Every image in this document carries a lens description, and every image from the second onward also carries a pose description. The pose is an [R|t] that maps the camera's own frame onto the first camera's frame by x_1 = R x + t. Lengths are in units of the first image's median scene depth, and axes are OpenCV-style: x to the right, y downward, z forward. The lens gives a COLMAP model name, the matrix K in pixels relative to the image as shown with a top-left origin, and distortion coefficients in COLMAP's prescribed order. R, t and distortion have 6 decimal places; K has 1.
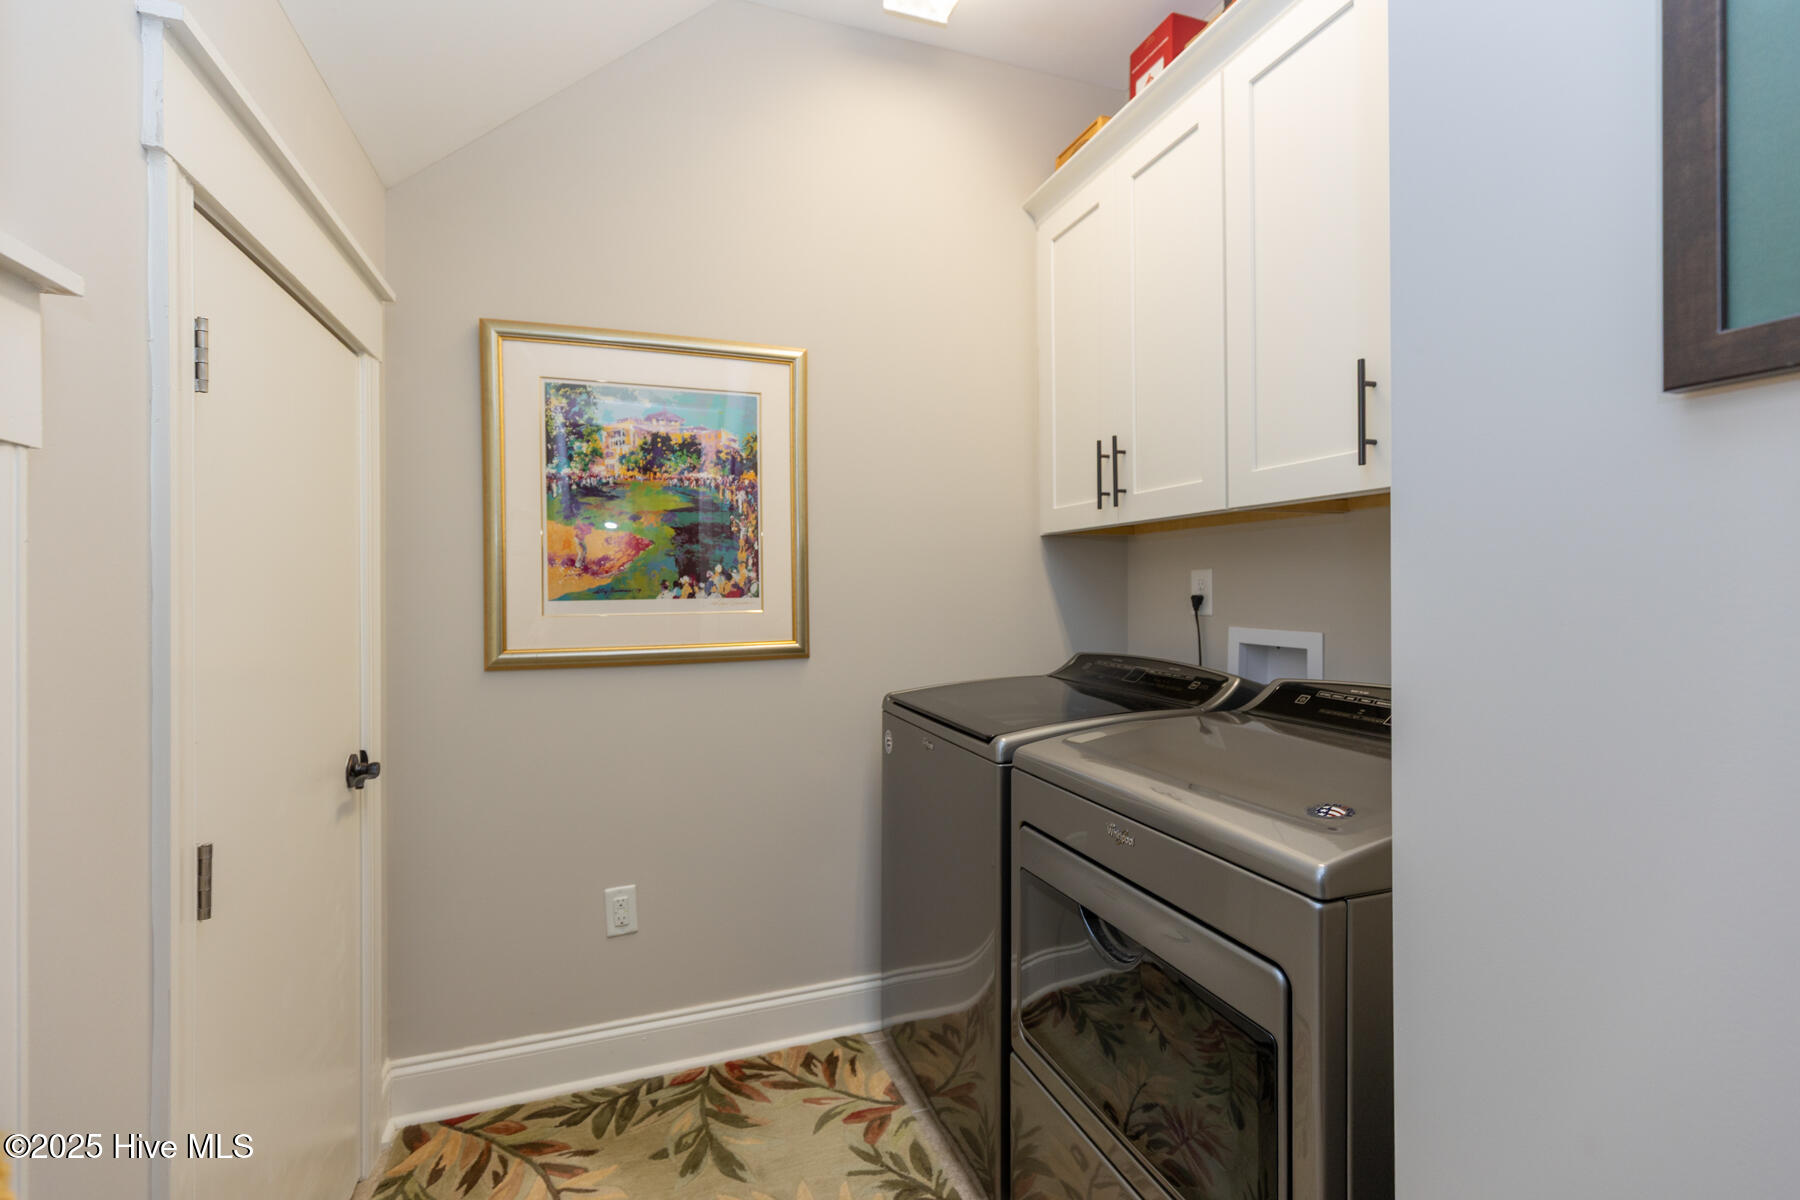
lens RADIAL K [[809.1, 0, 901.4], [0, 809.1, 589.5], [0, 0, 1]] dist [0.002523, 0.000120]
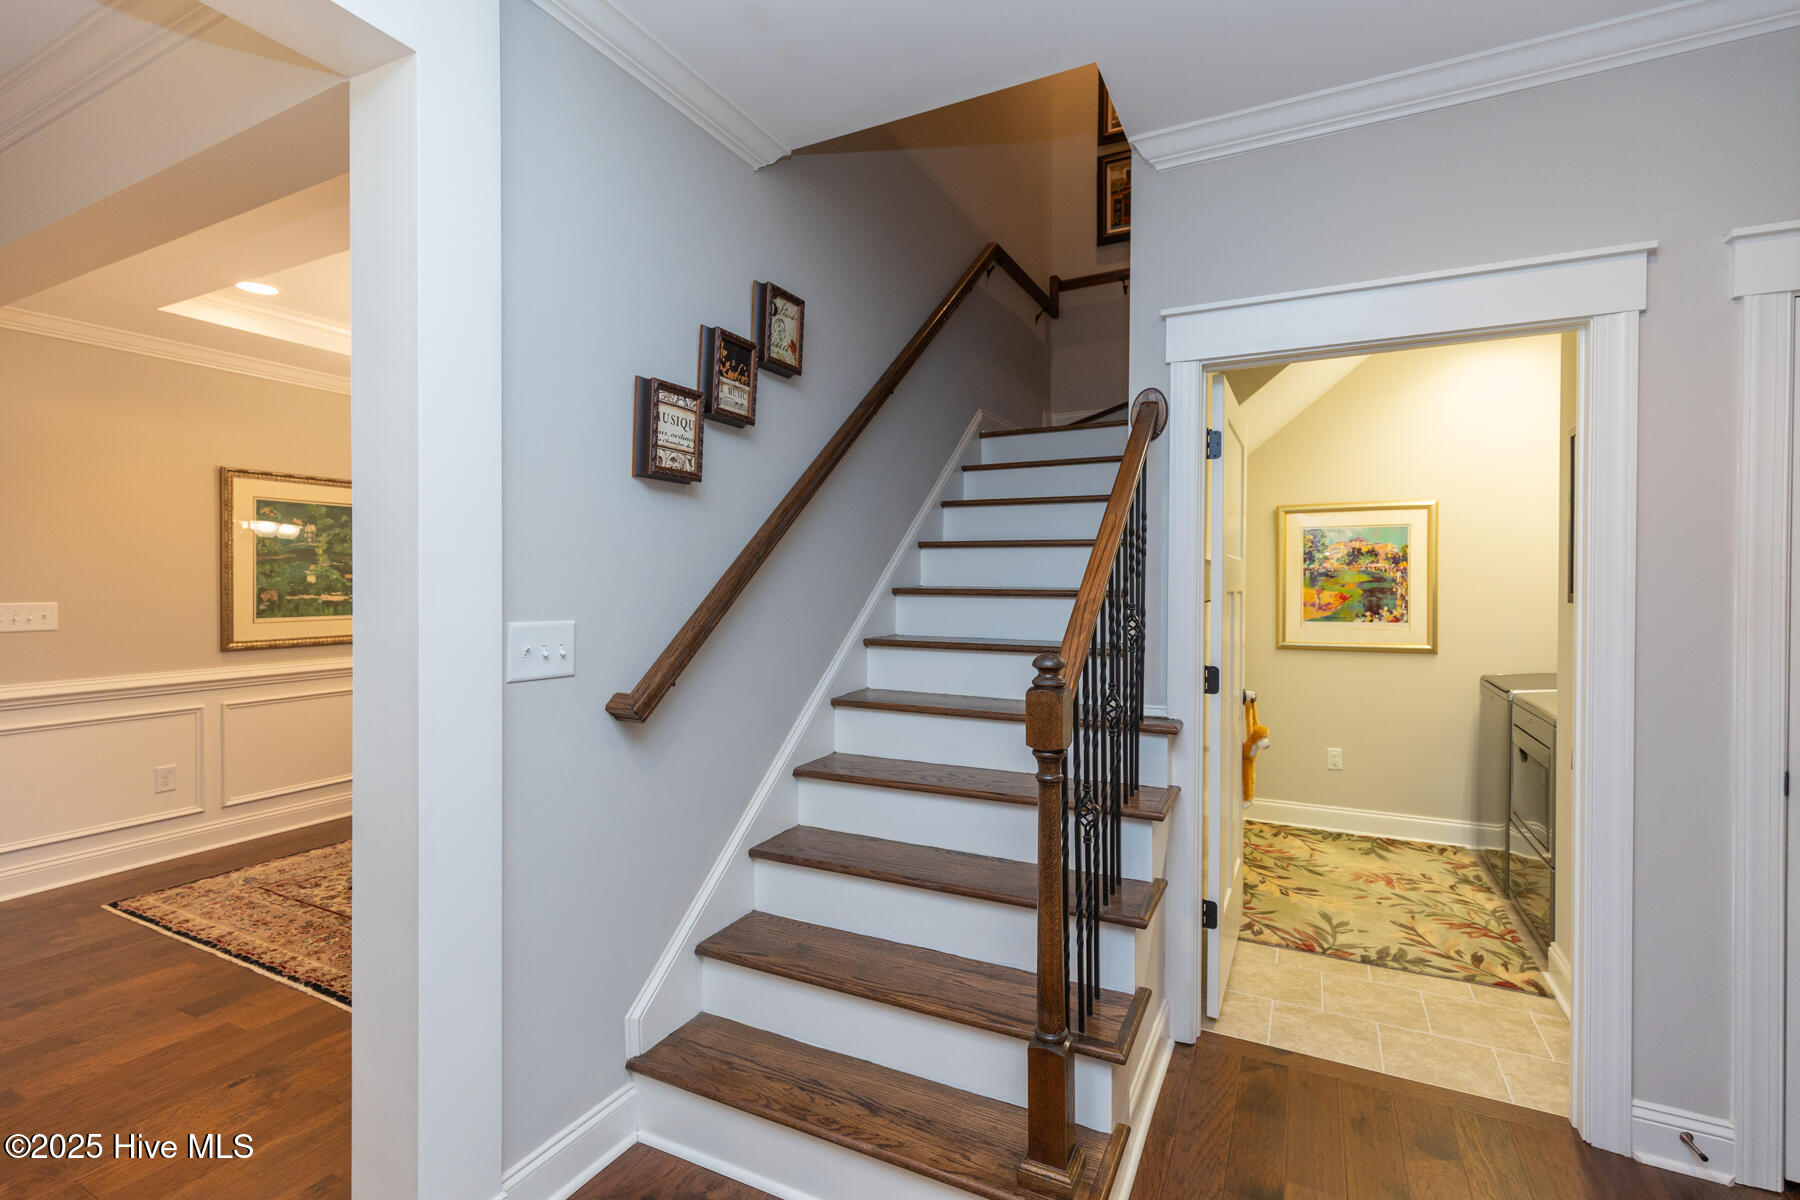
lens RADIAL K [[809.1, 0, 903.3], [0, 809.1, 591.3], [0, 0, 1]] dist [0.002523, 0.000120]
pose [[0.687147, 0.013002, -0.726402, 0.459676], [-0.009085, 0.999915, 0.009303, -0.081854], [0.726462, 0.000207, 0.687207, -1.419264]]
